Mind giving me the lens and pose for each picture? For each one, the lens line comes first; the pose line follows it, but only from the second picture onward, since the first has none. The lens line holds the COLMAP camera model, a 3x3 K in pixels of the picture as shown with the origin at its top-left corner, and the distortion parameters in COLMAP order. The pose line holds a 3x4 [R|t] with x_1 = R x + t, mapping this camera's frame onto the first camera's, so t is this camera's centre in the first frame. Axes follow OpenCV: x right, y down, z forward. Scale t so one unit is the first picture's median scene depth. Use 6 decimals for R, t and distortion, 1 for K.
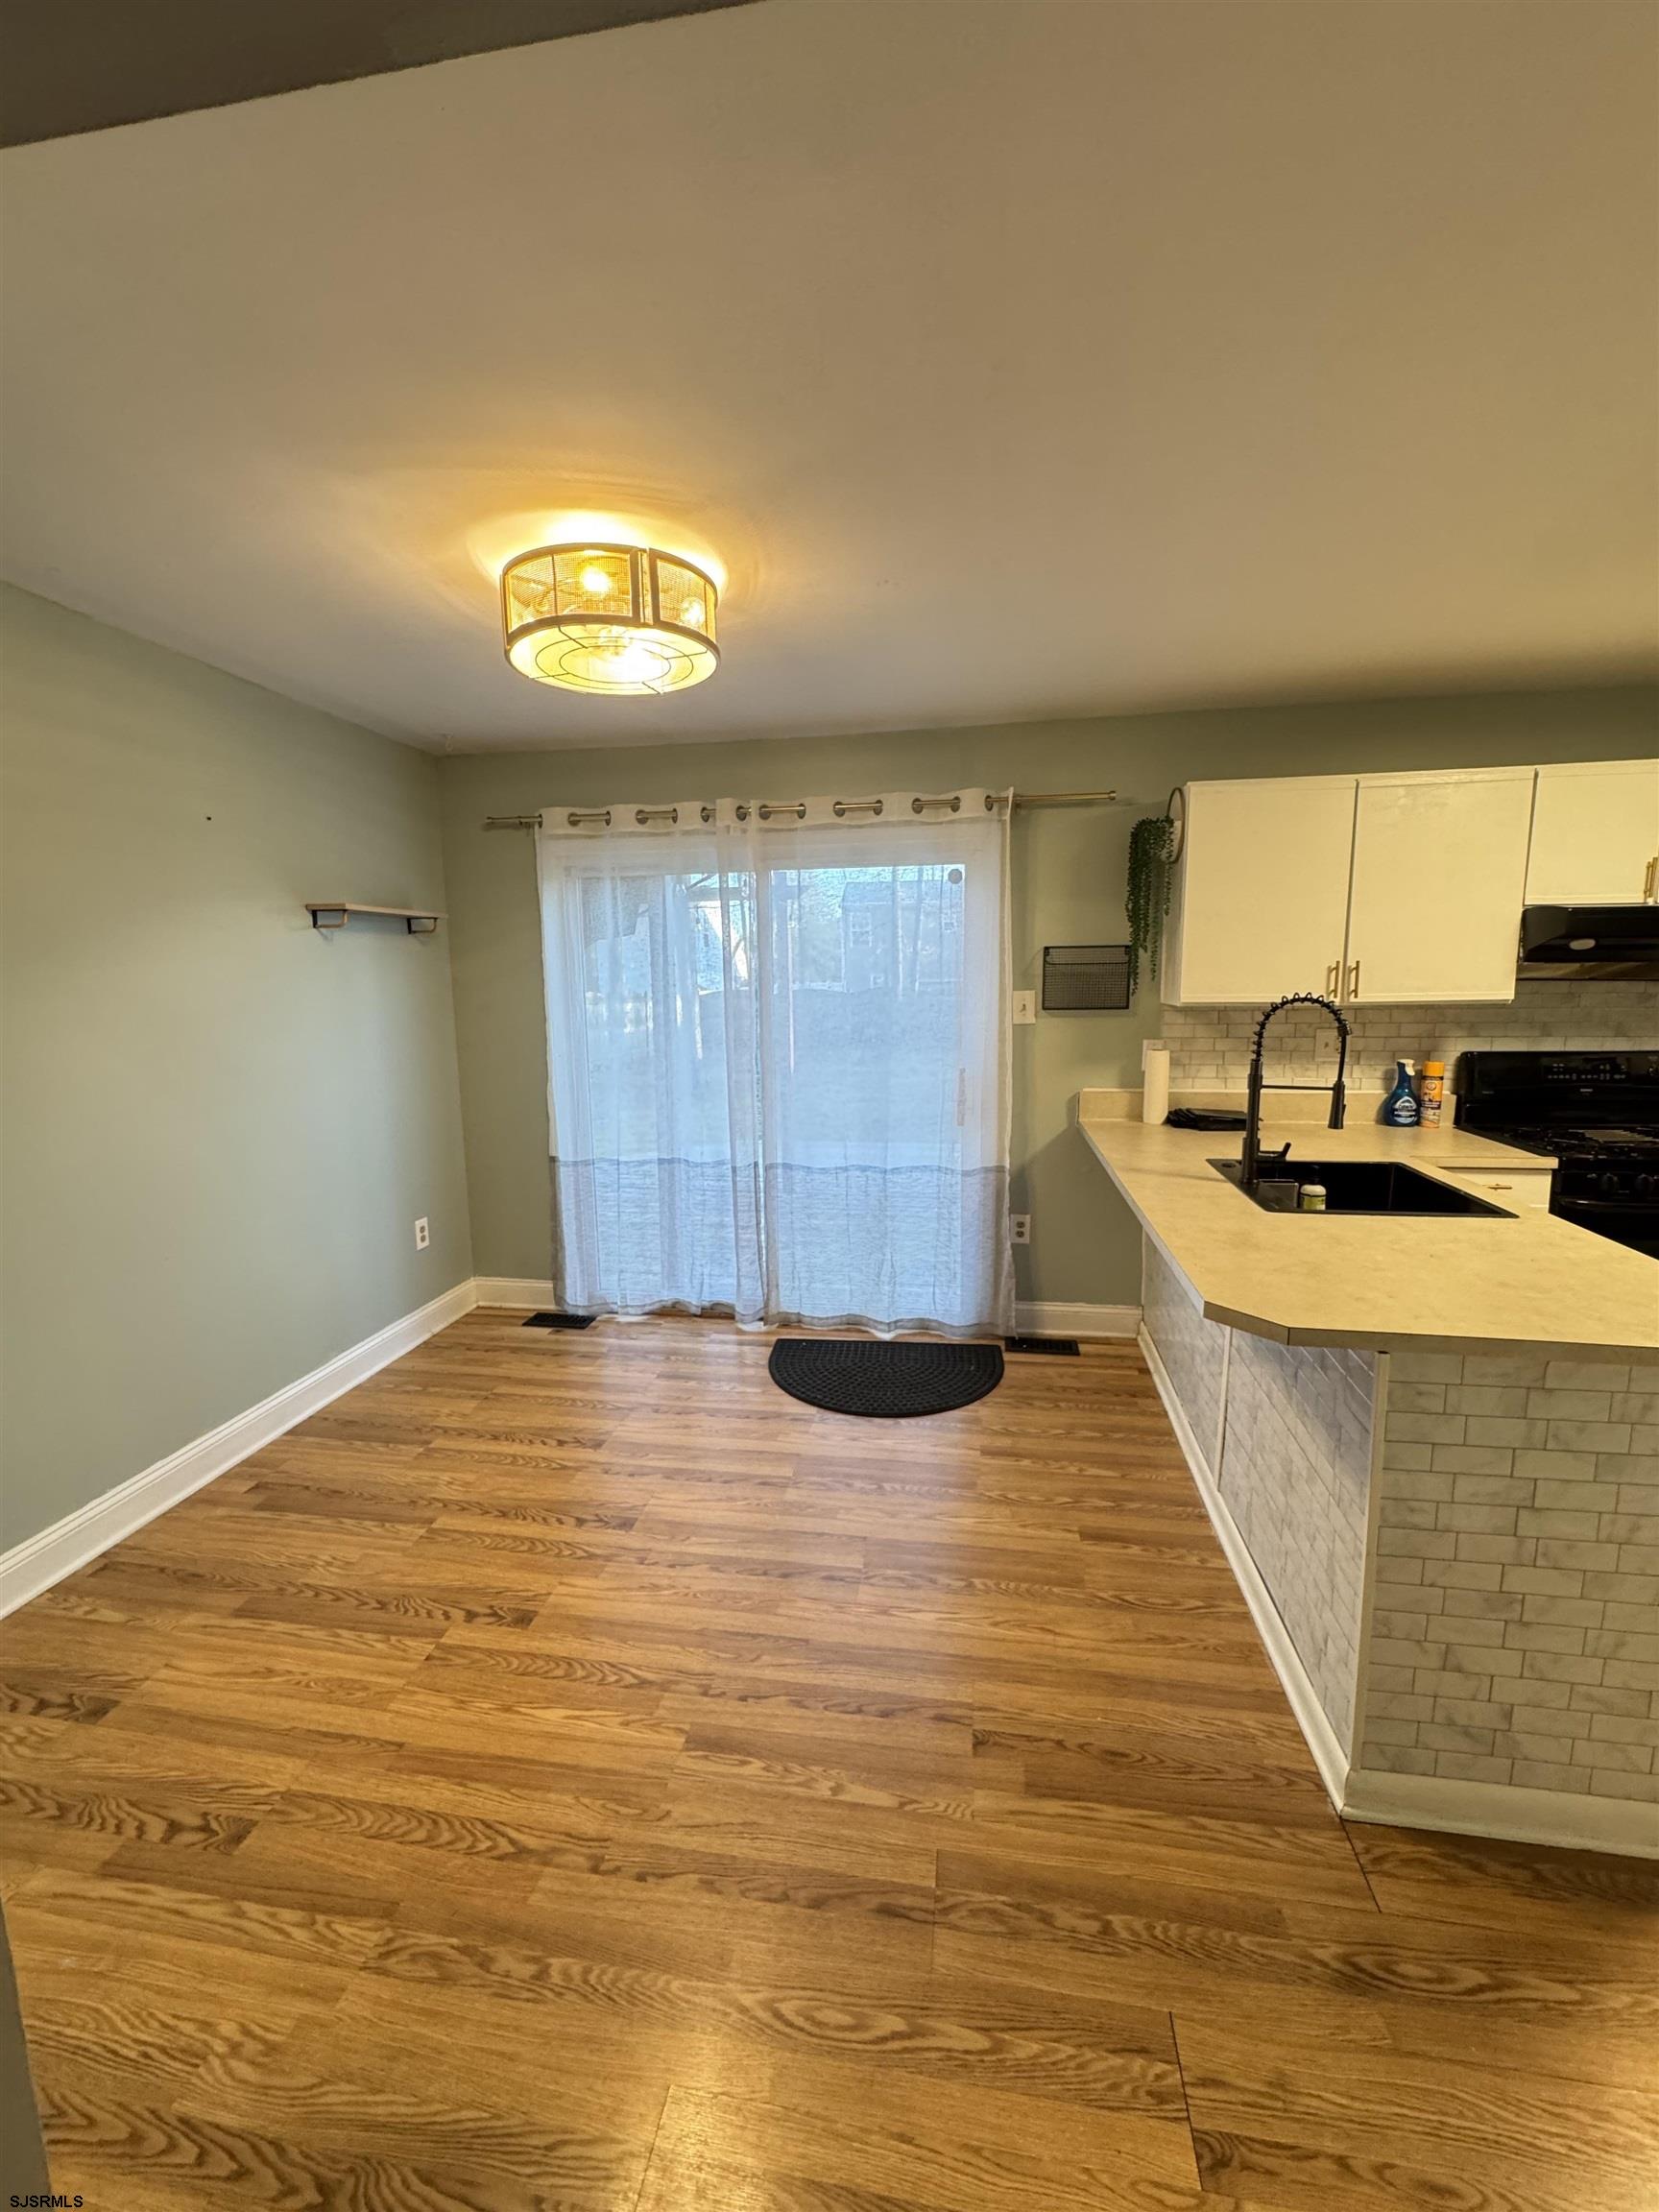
lens RADIAL K [[884.0, 0, 834.0], [0, 884.0, 1106.3], [0, 0, 1]] dist [-0.007048, 0.001162]
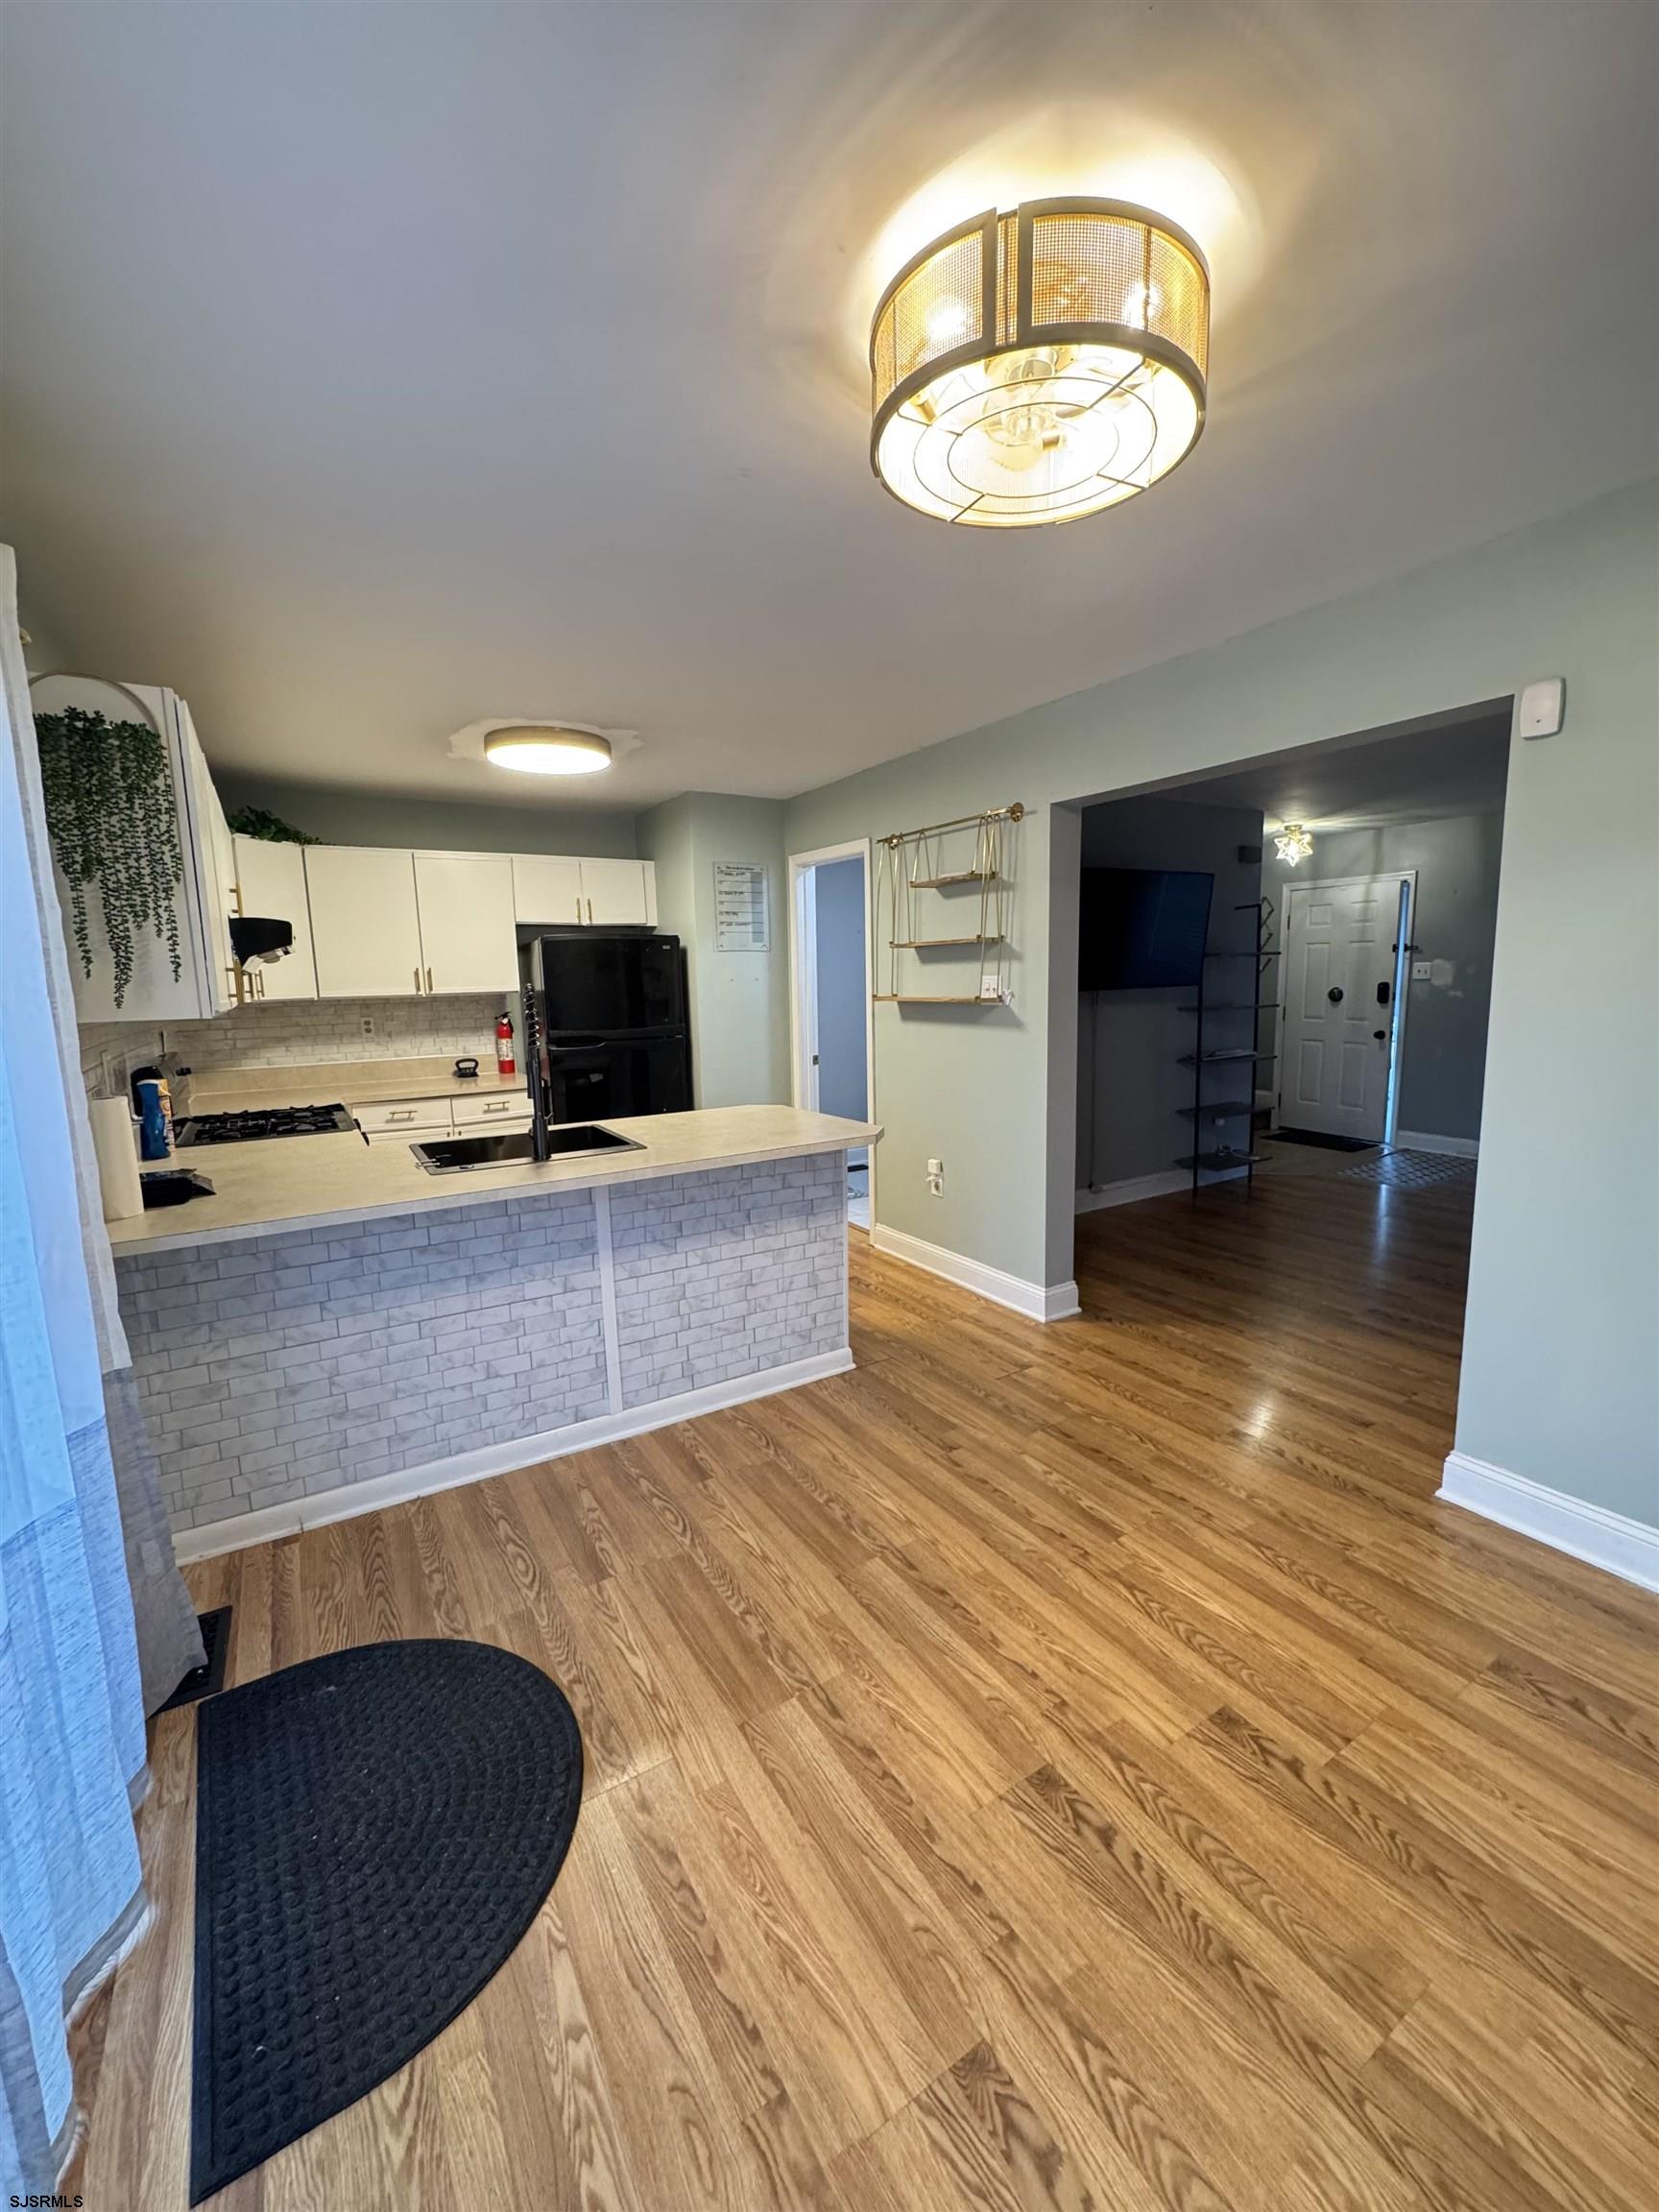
lens RADIAL K [[886.3, 0, 834.9], [0, 886.3, 1105.0], [0, 0, 1]] dist [-0.005477, 0.000988]
pose [[-0.658284, -0.081465, 0.748349, -0.505803], [0.139731, 0.963626, 0.227814, -0.153613], [-0.739688, 0.254534, -0.622957, 1.216447]]
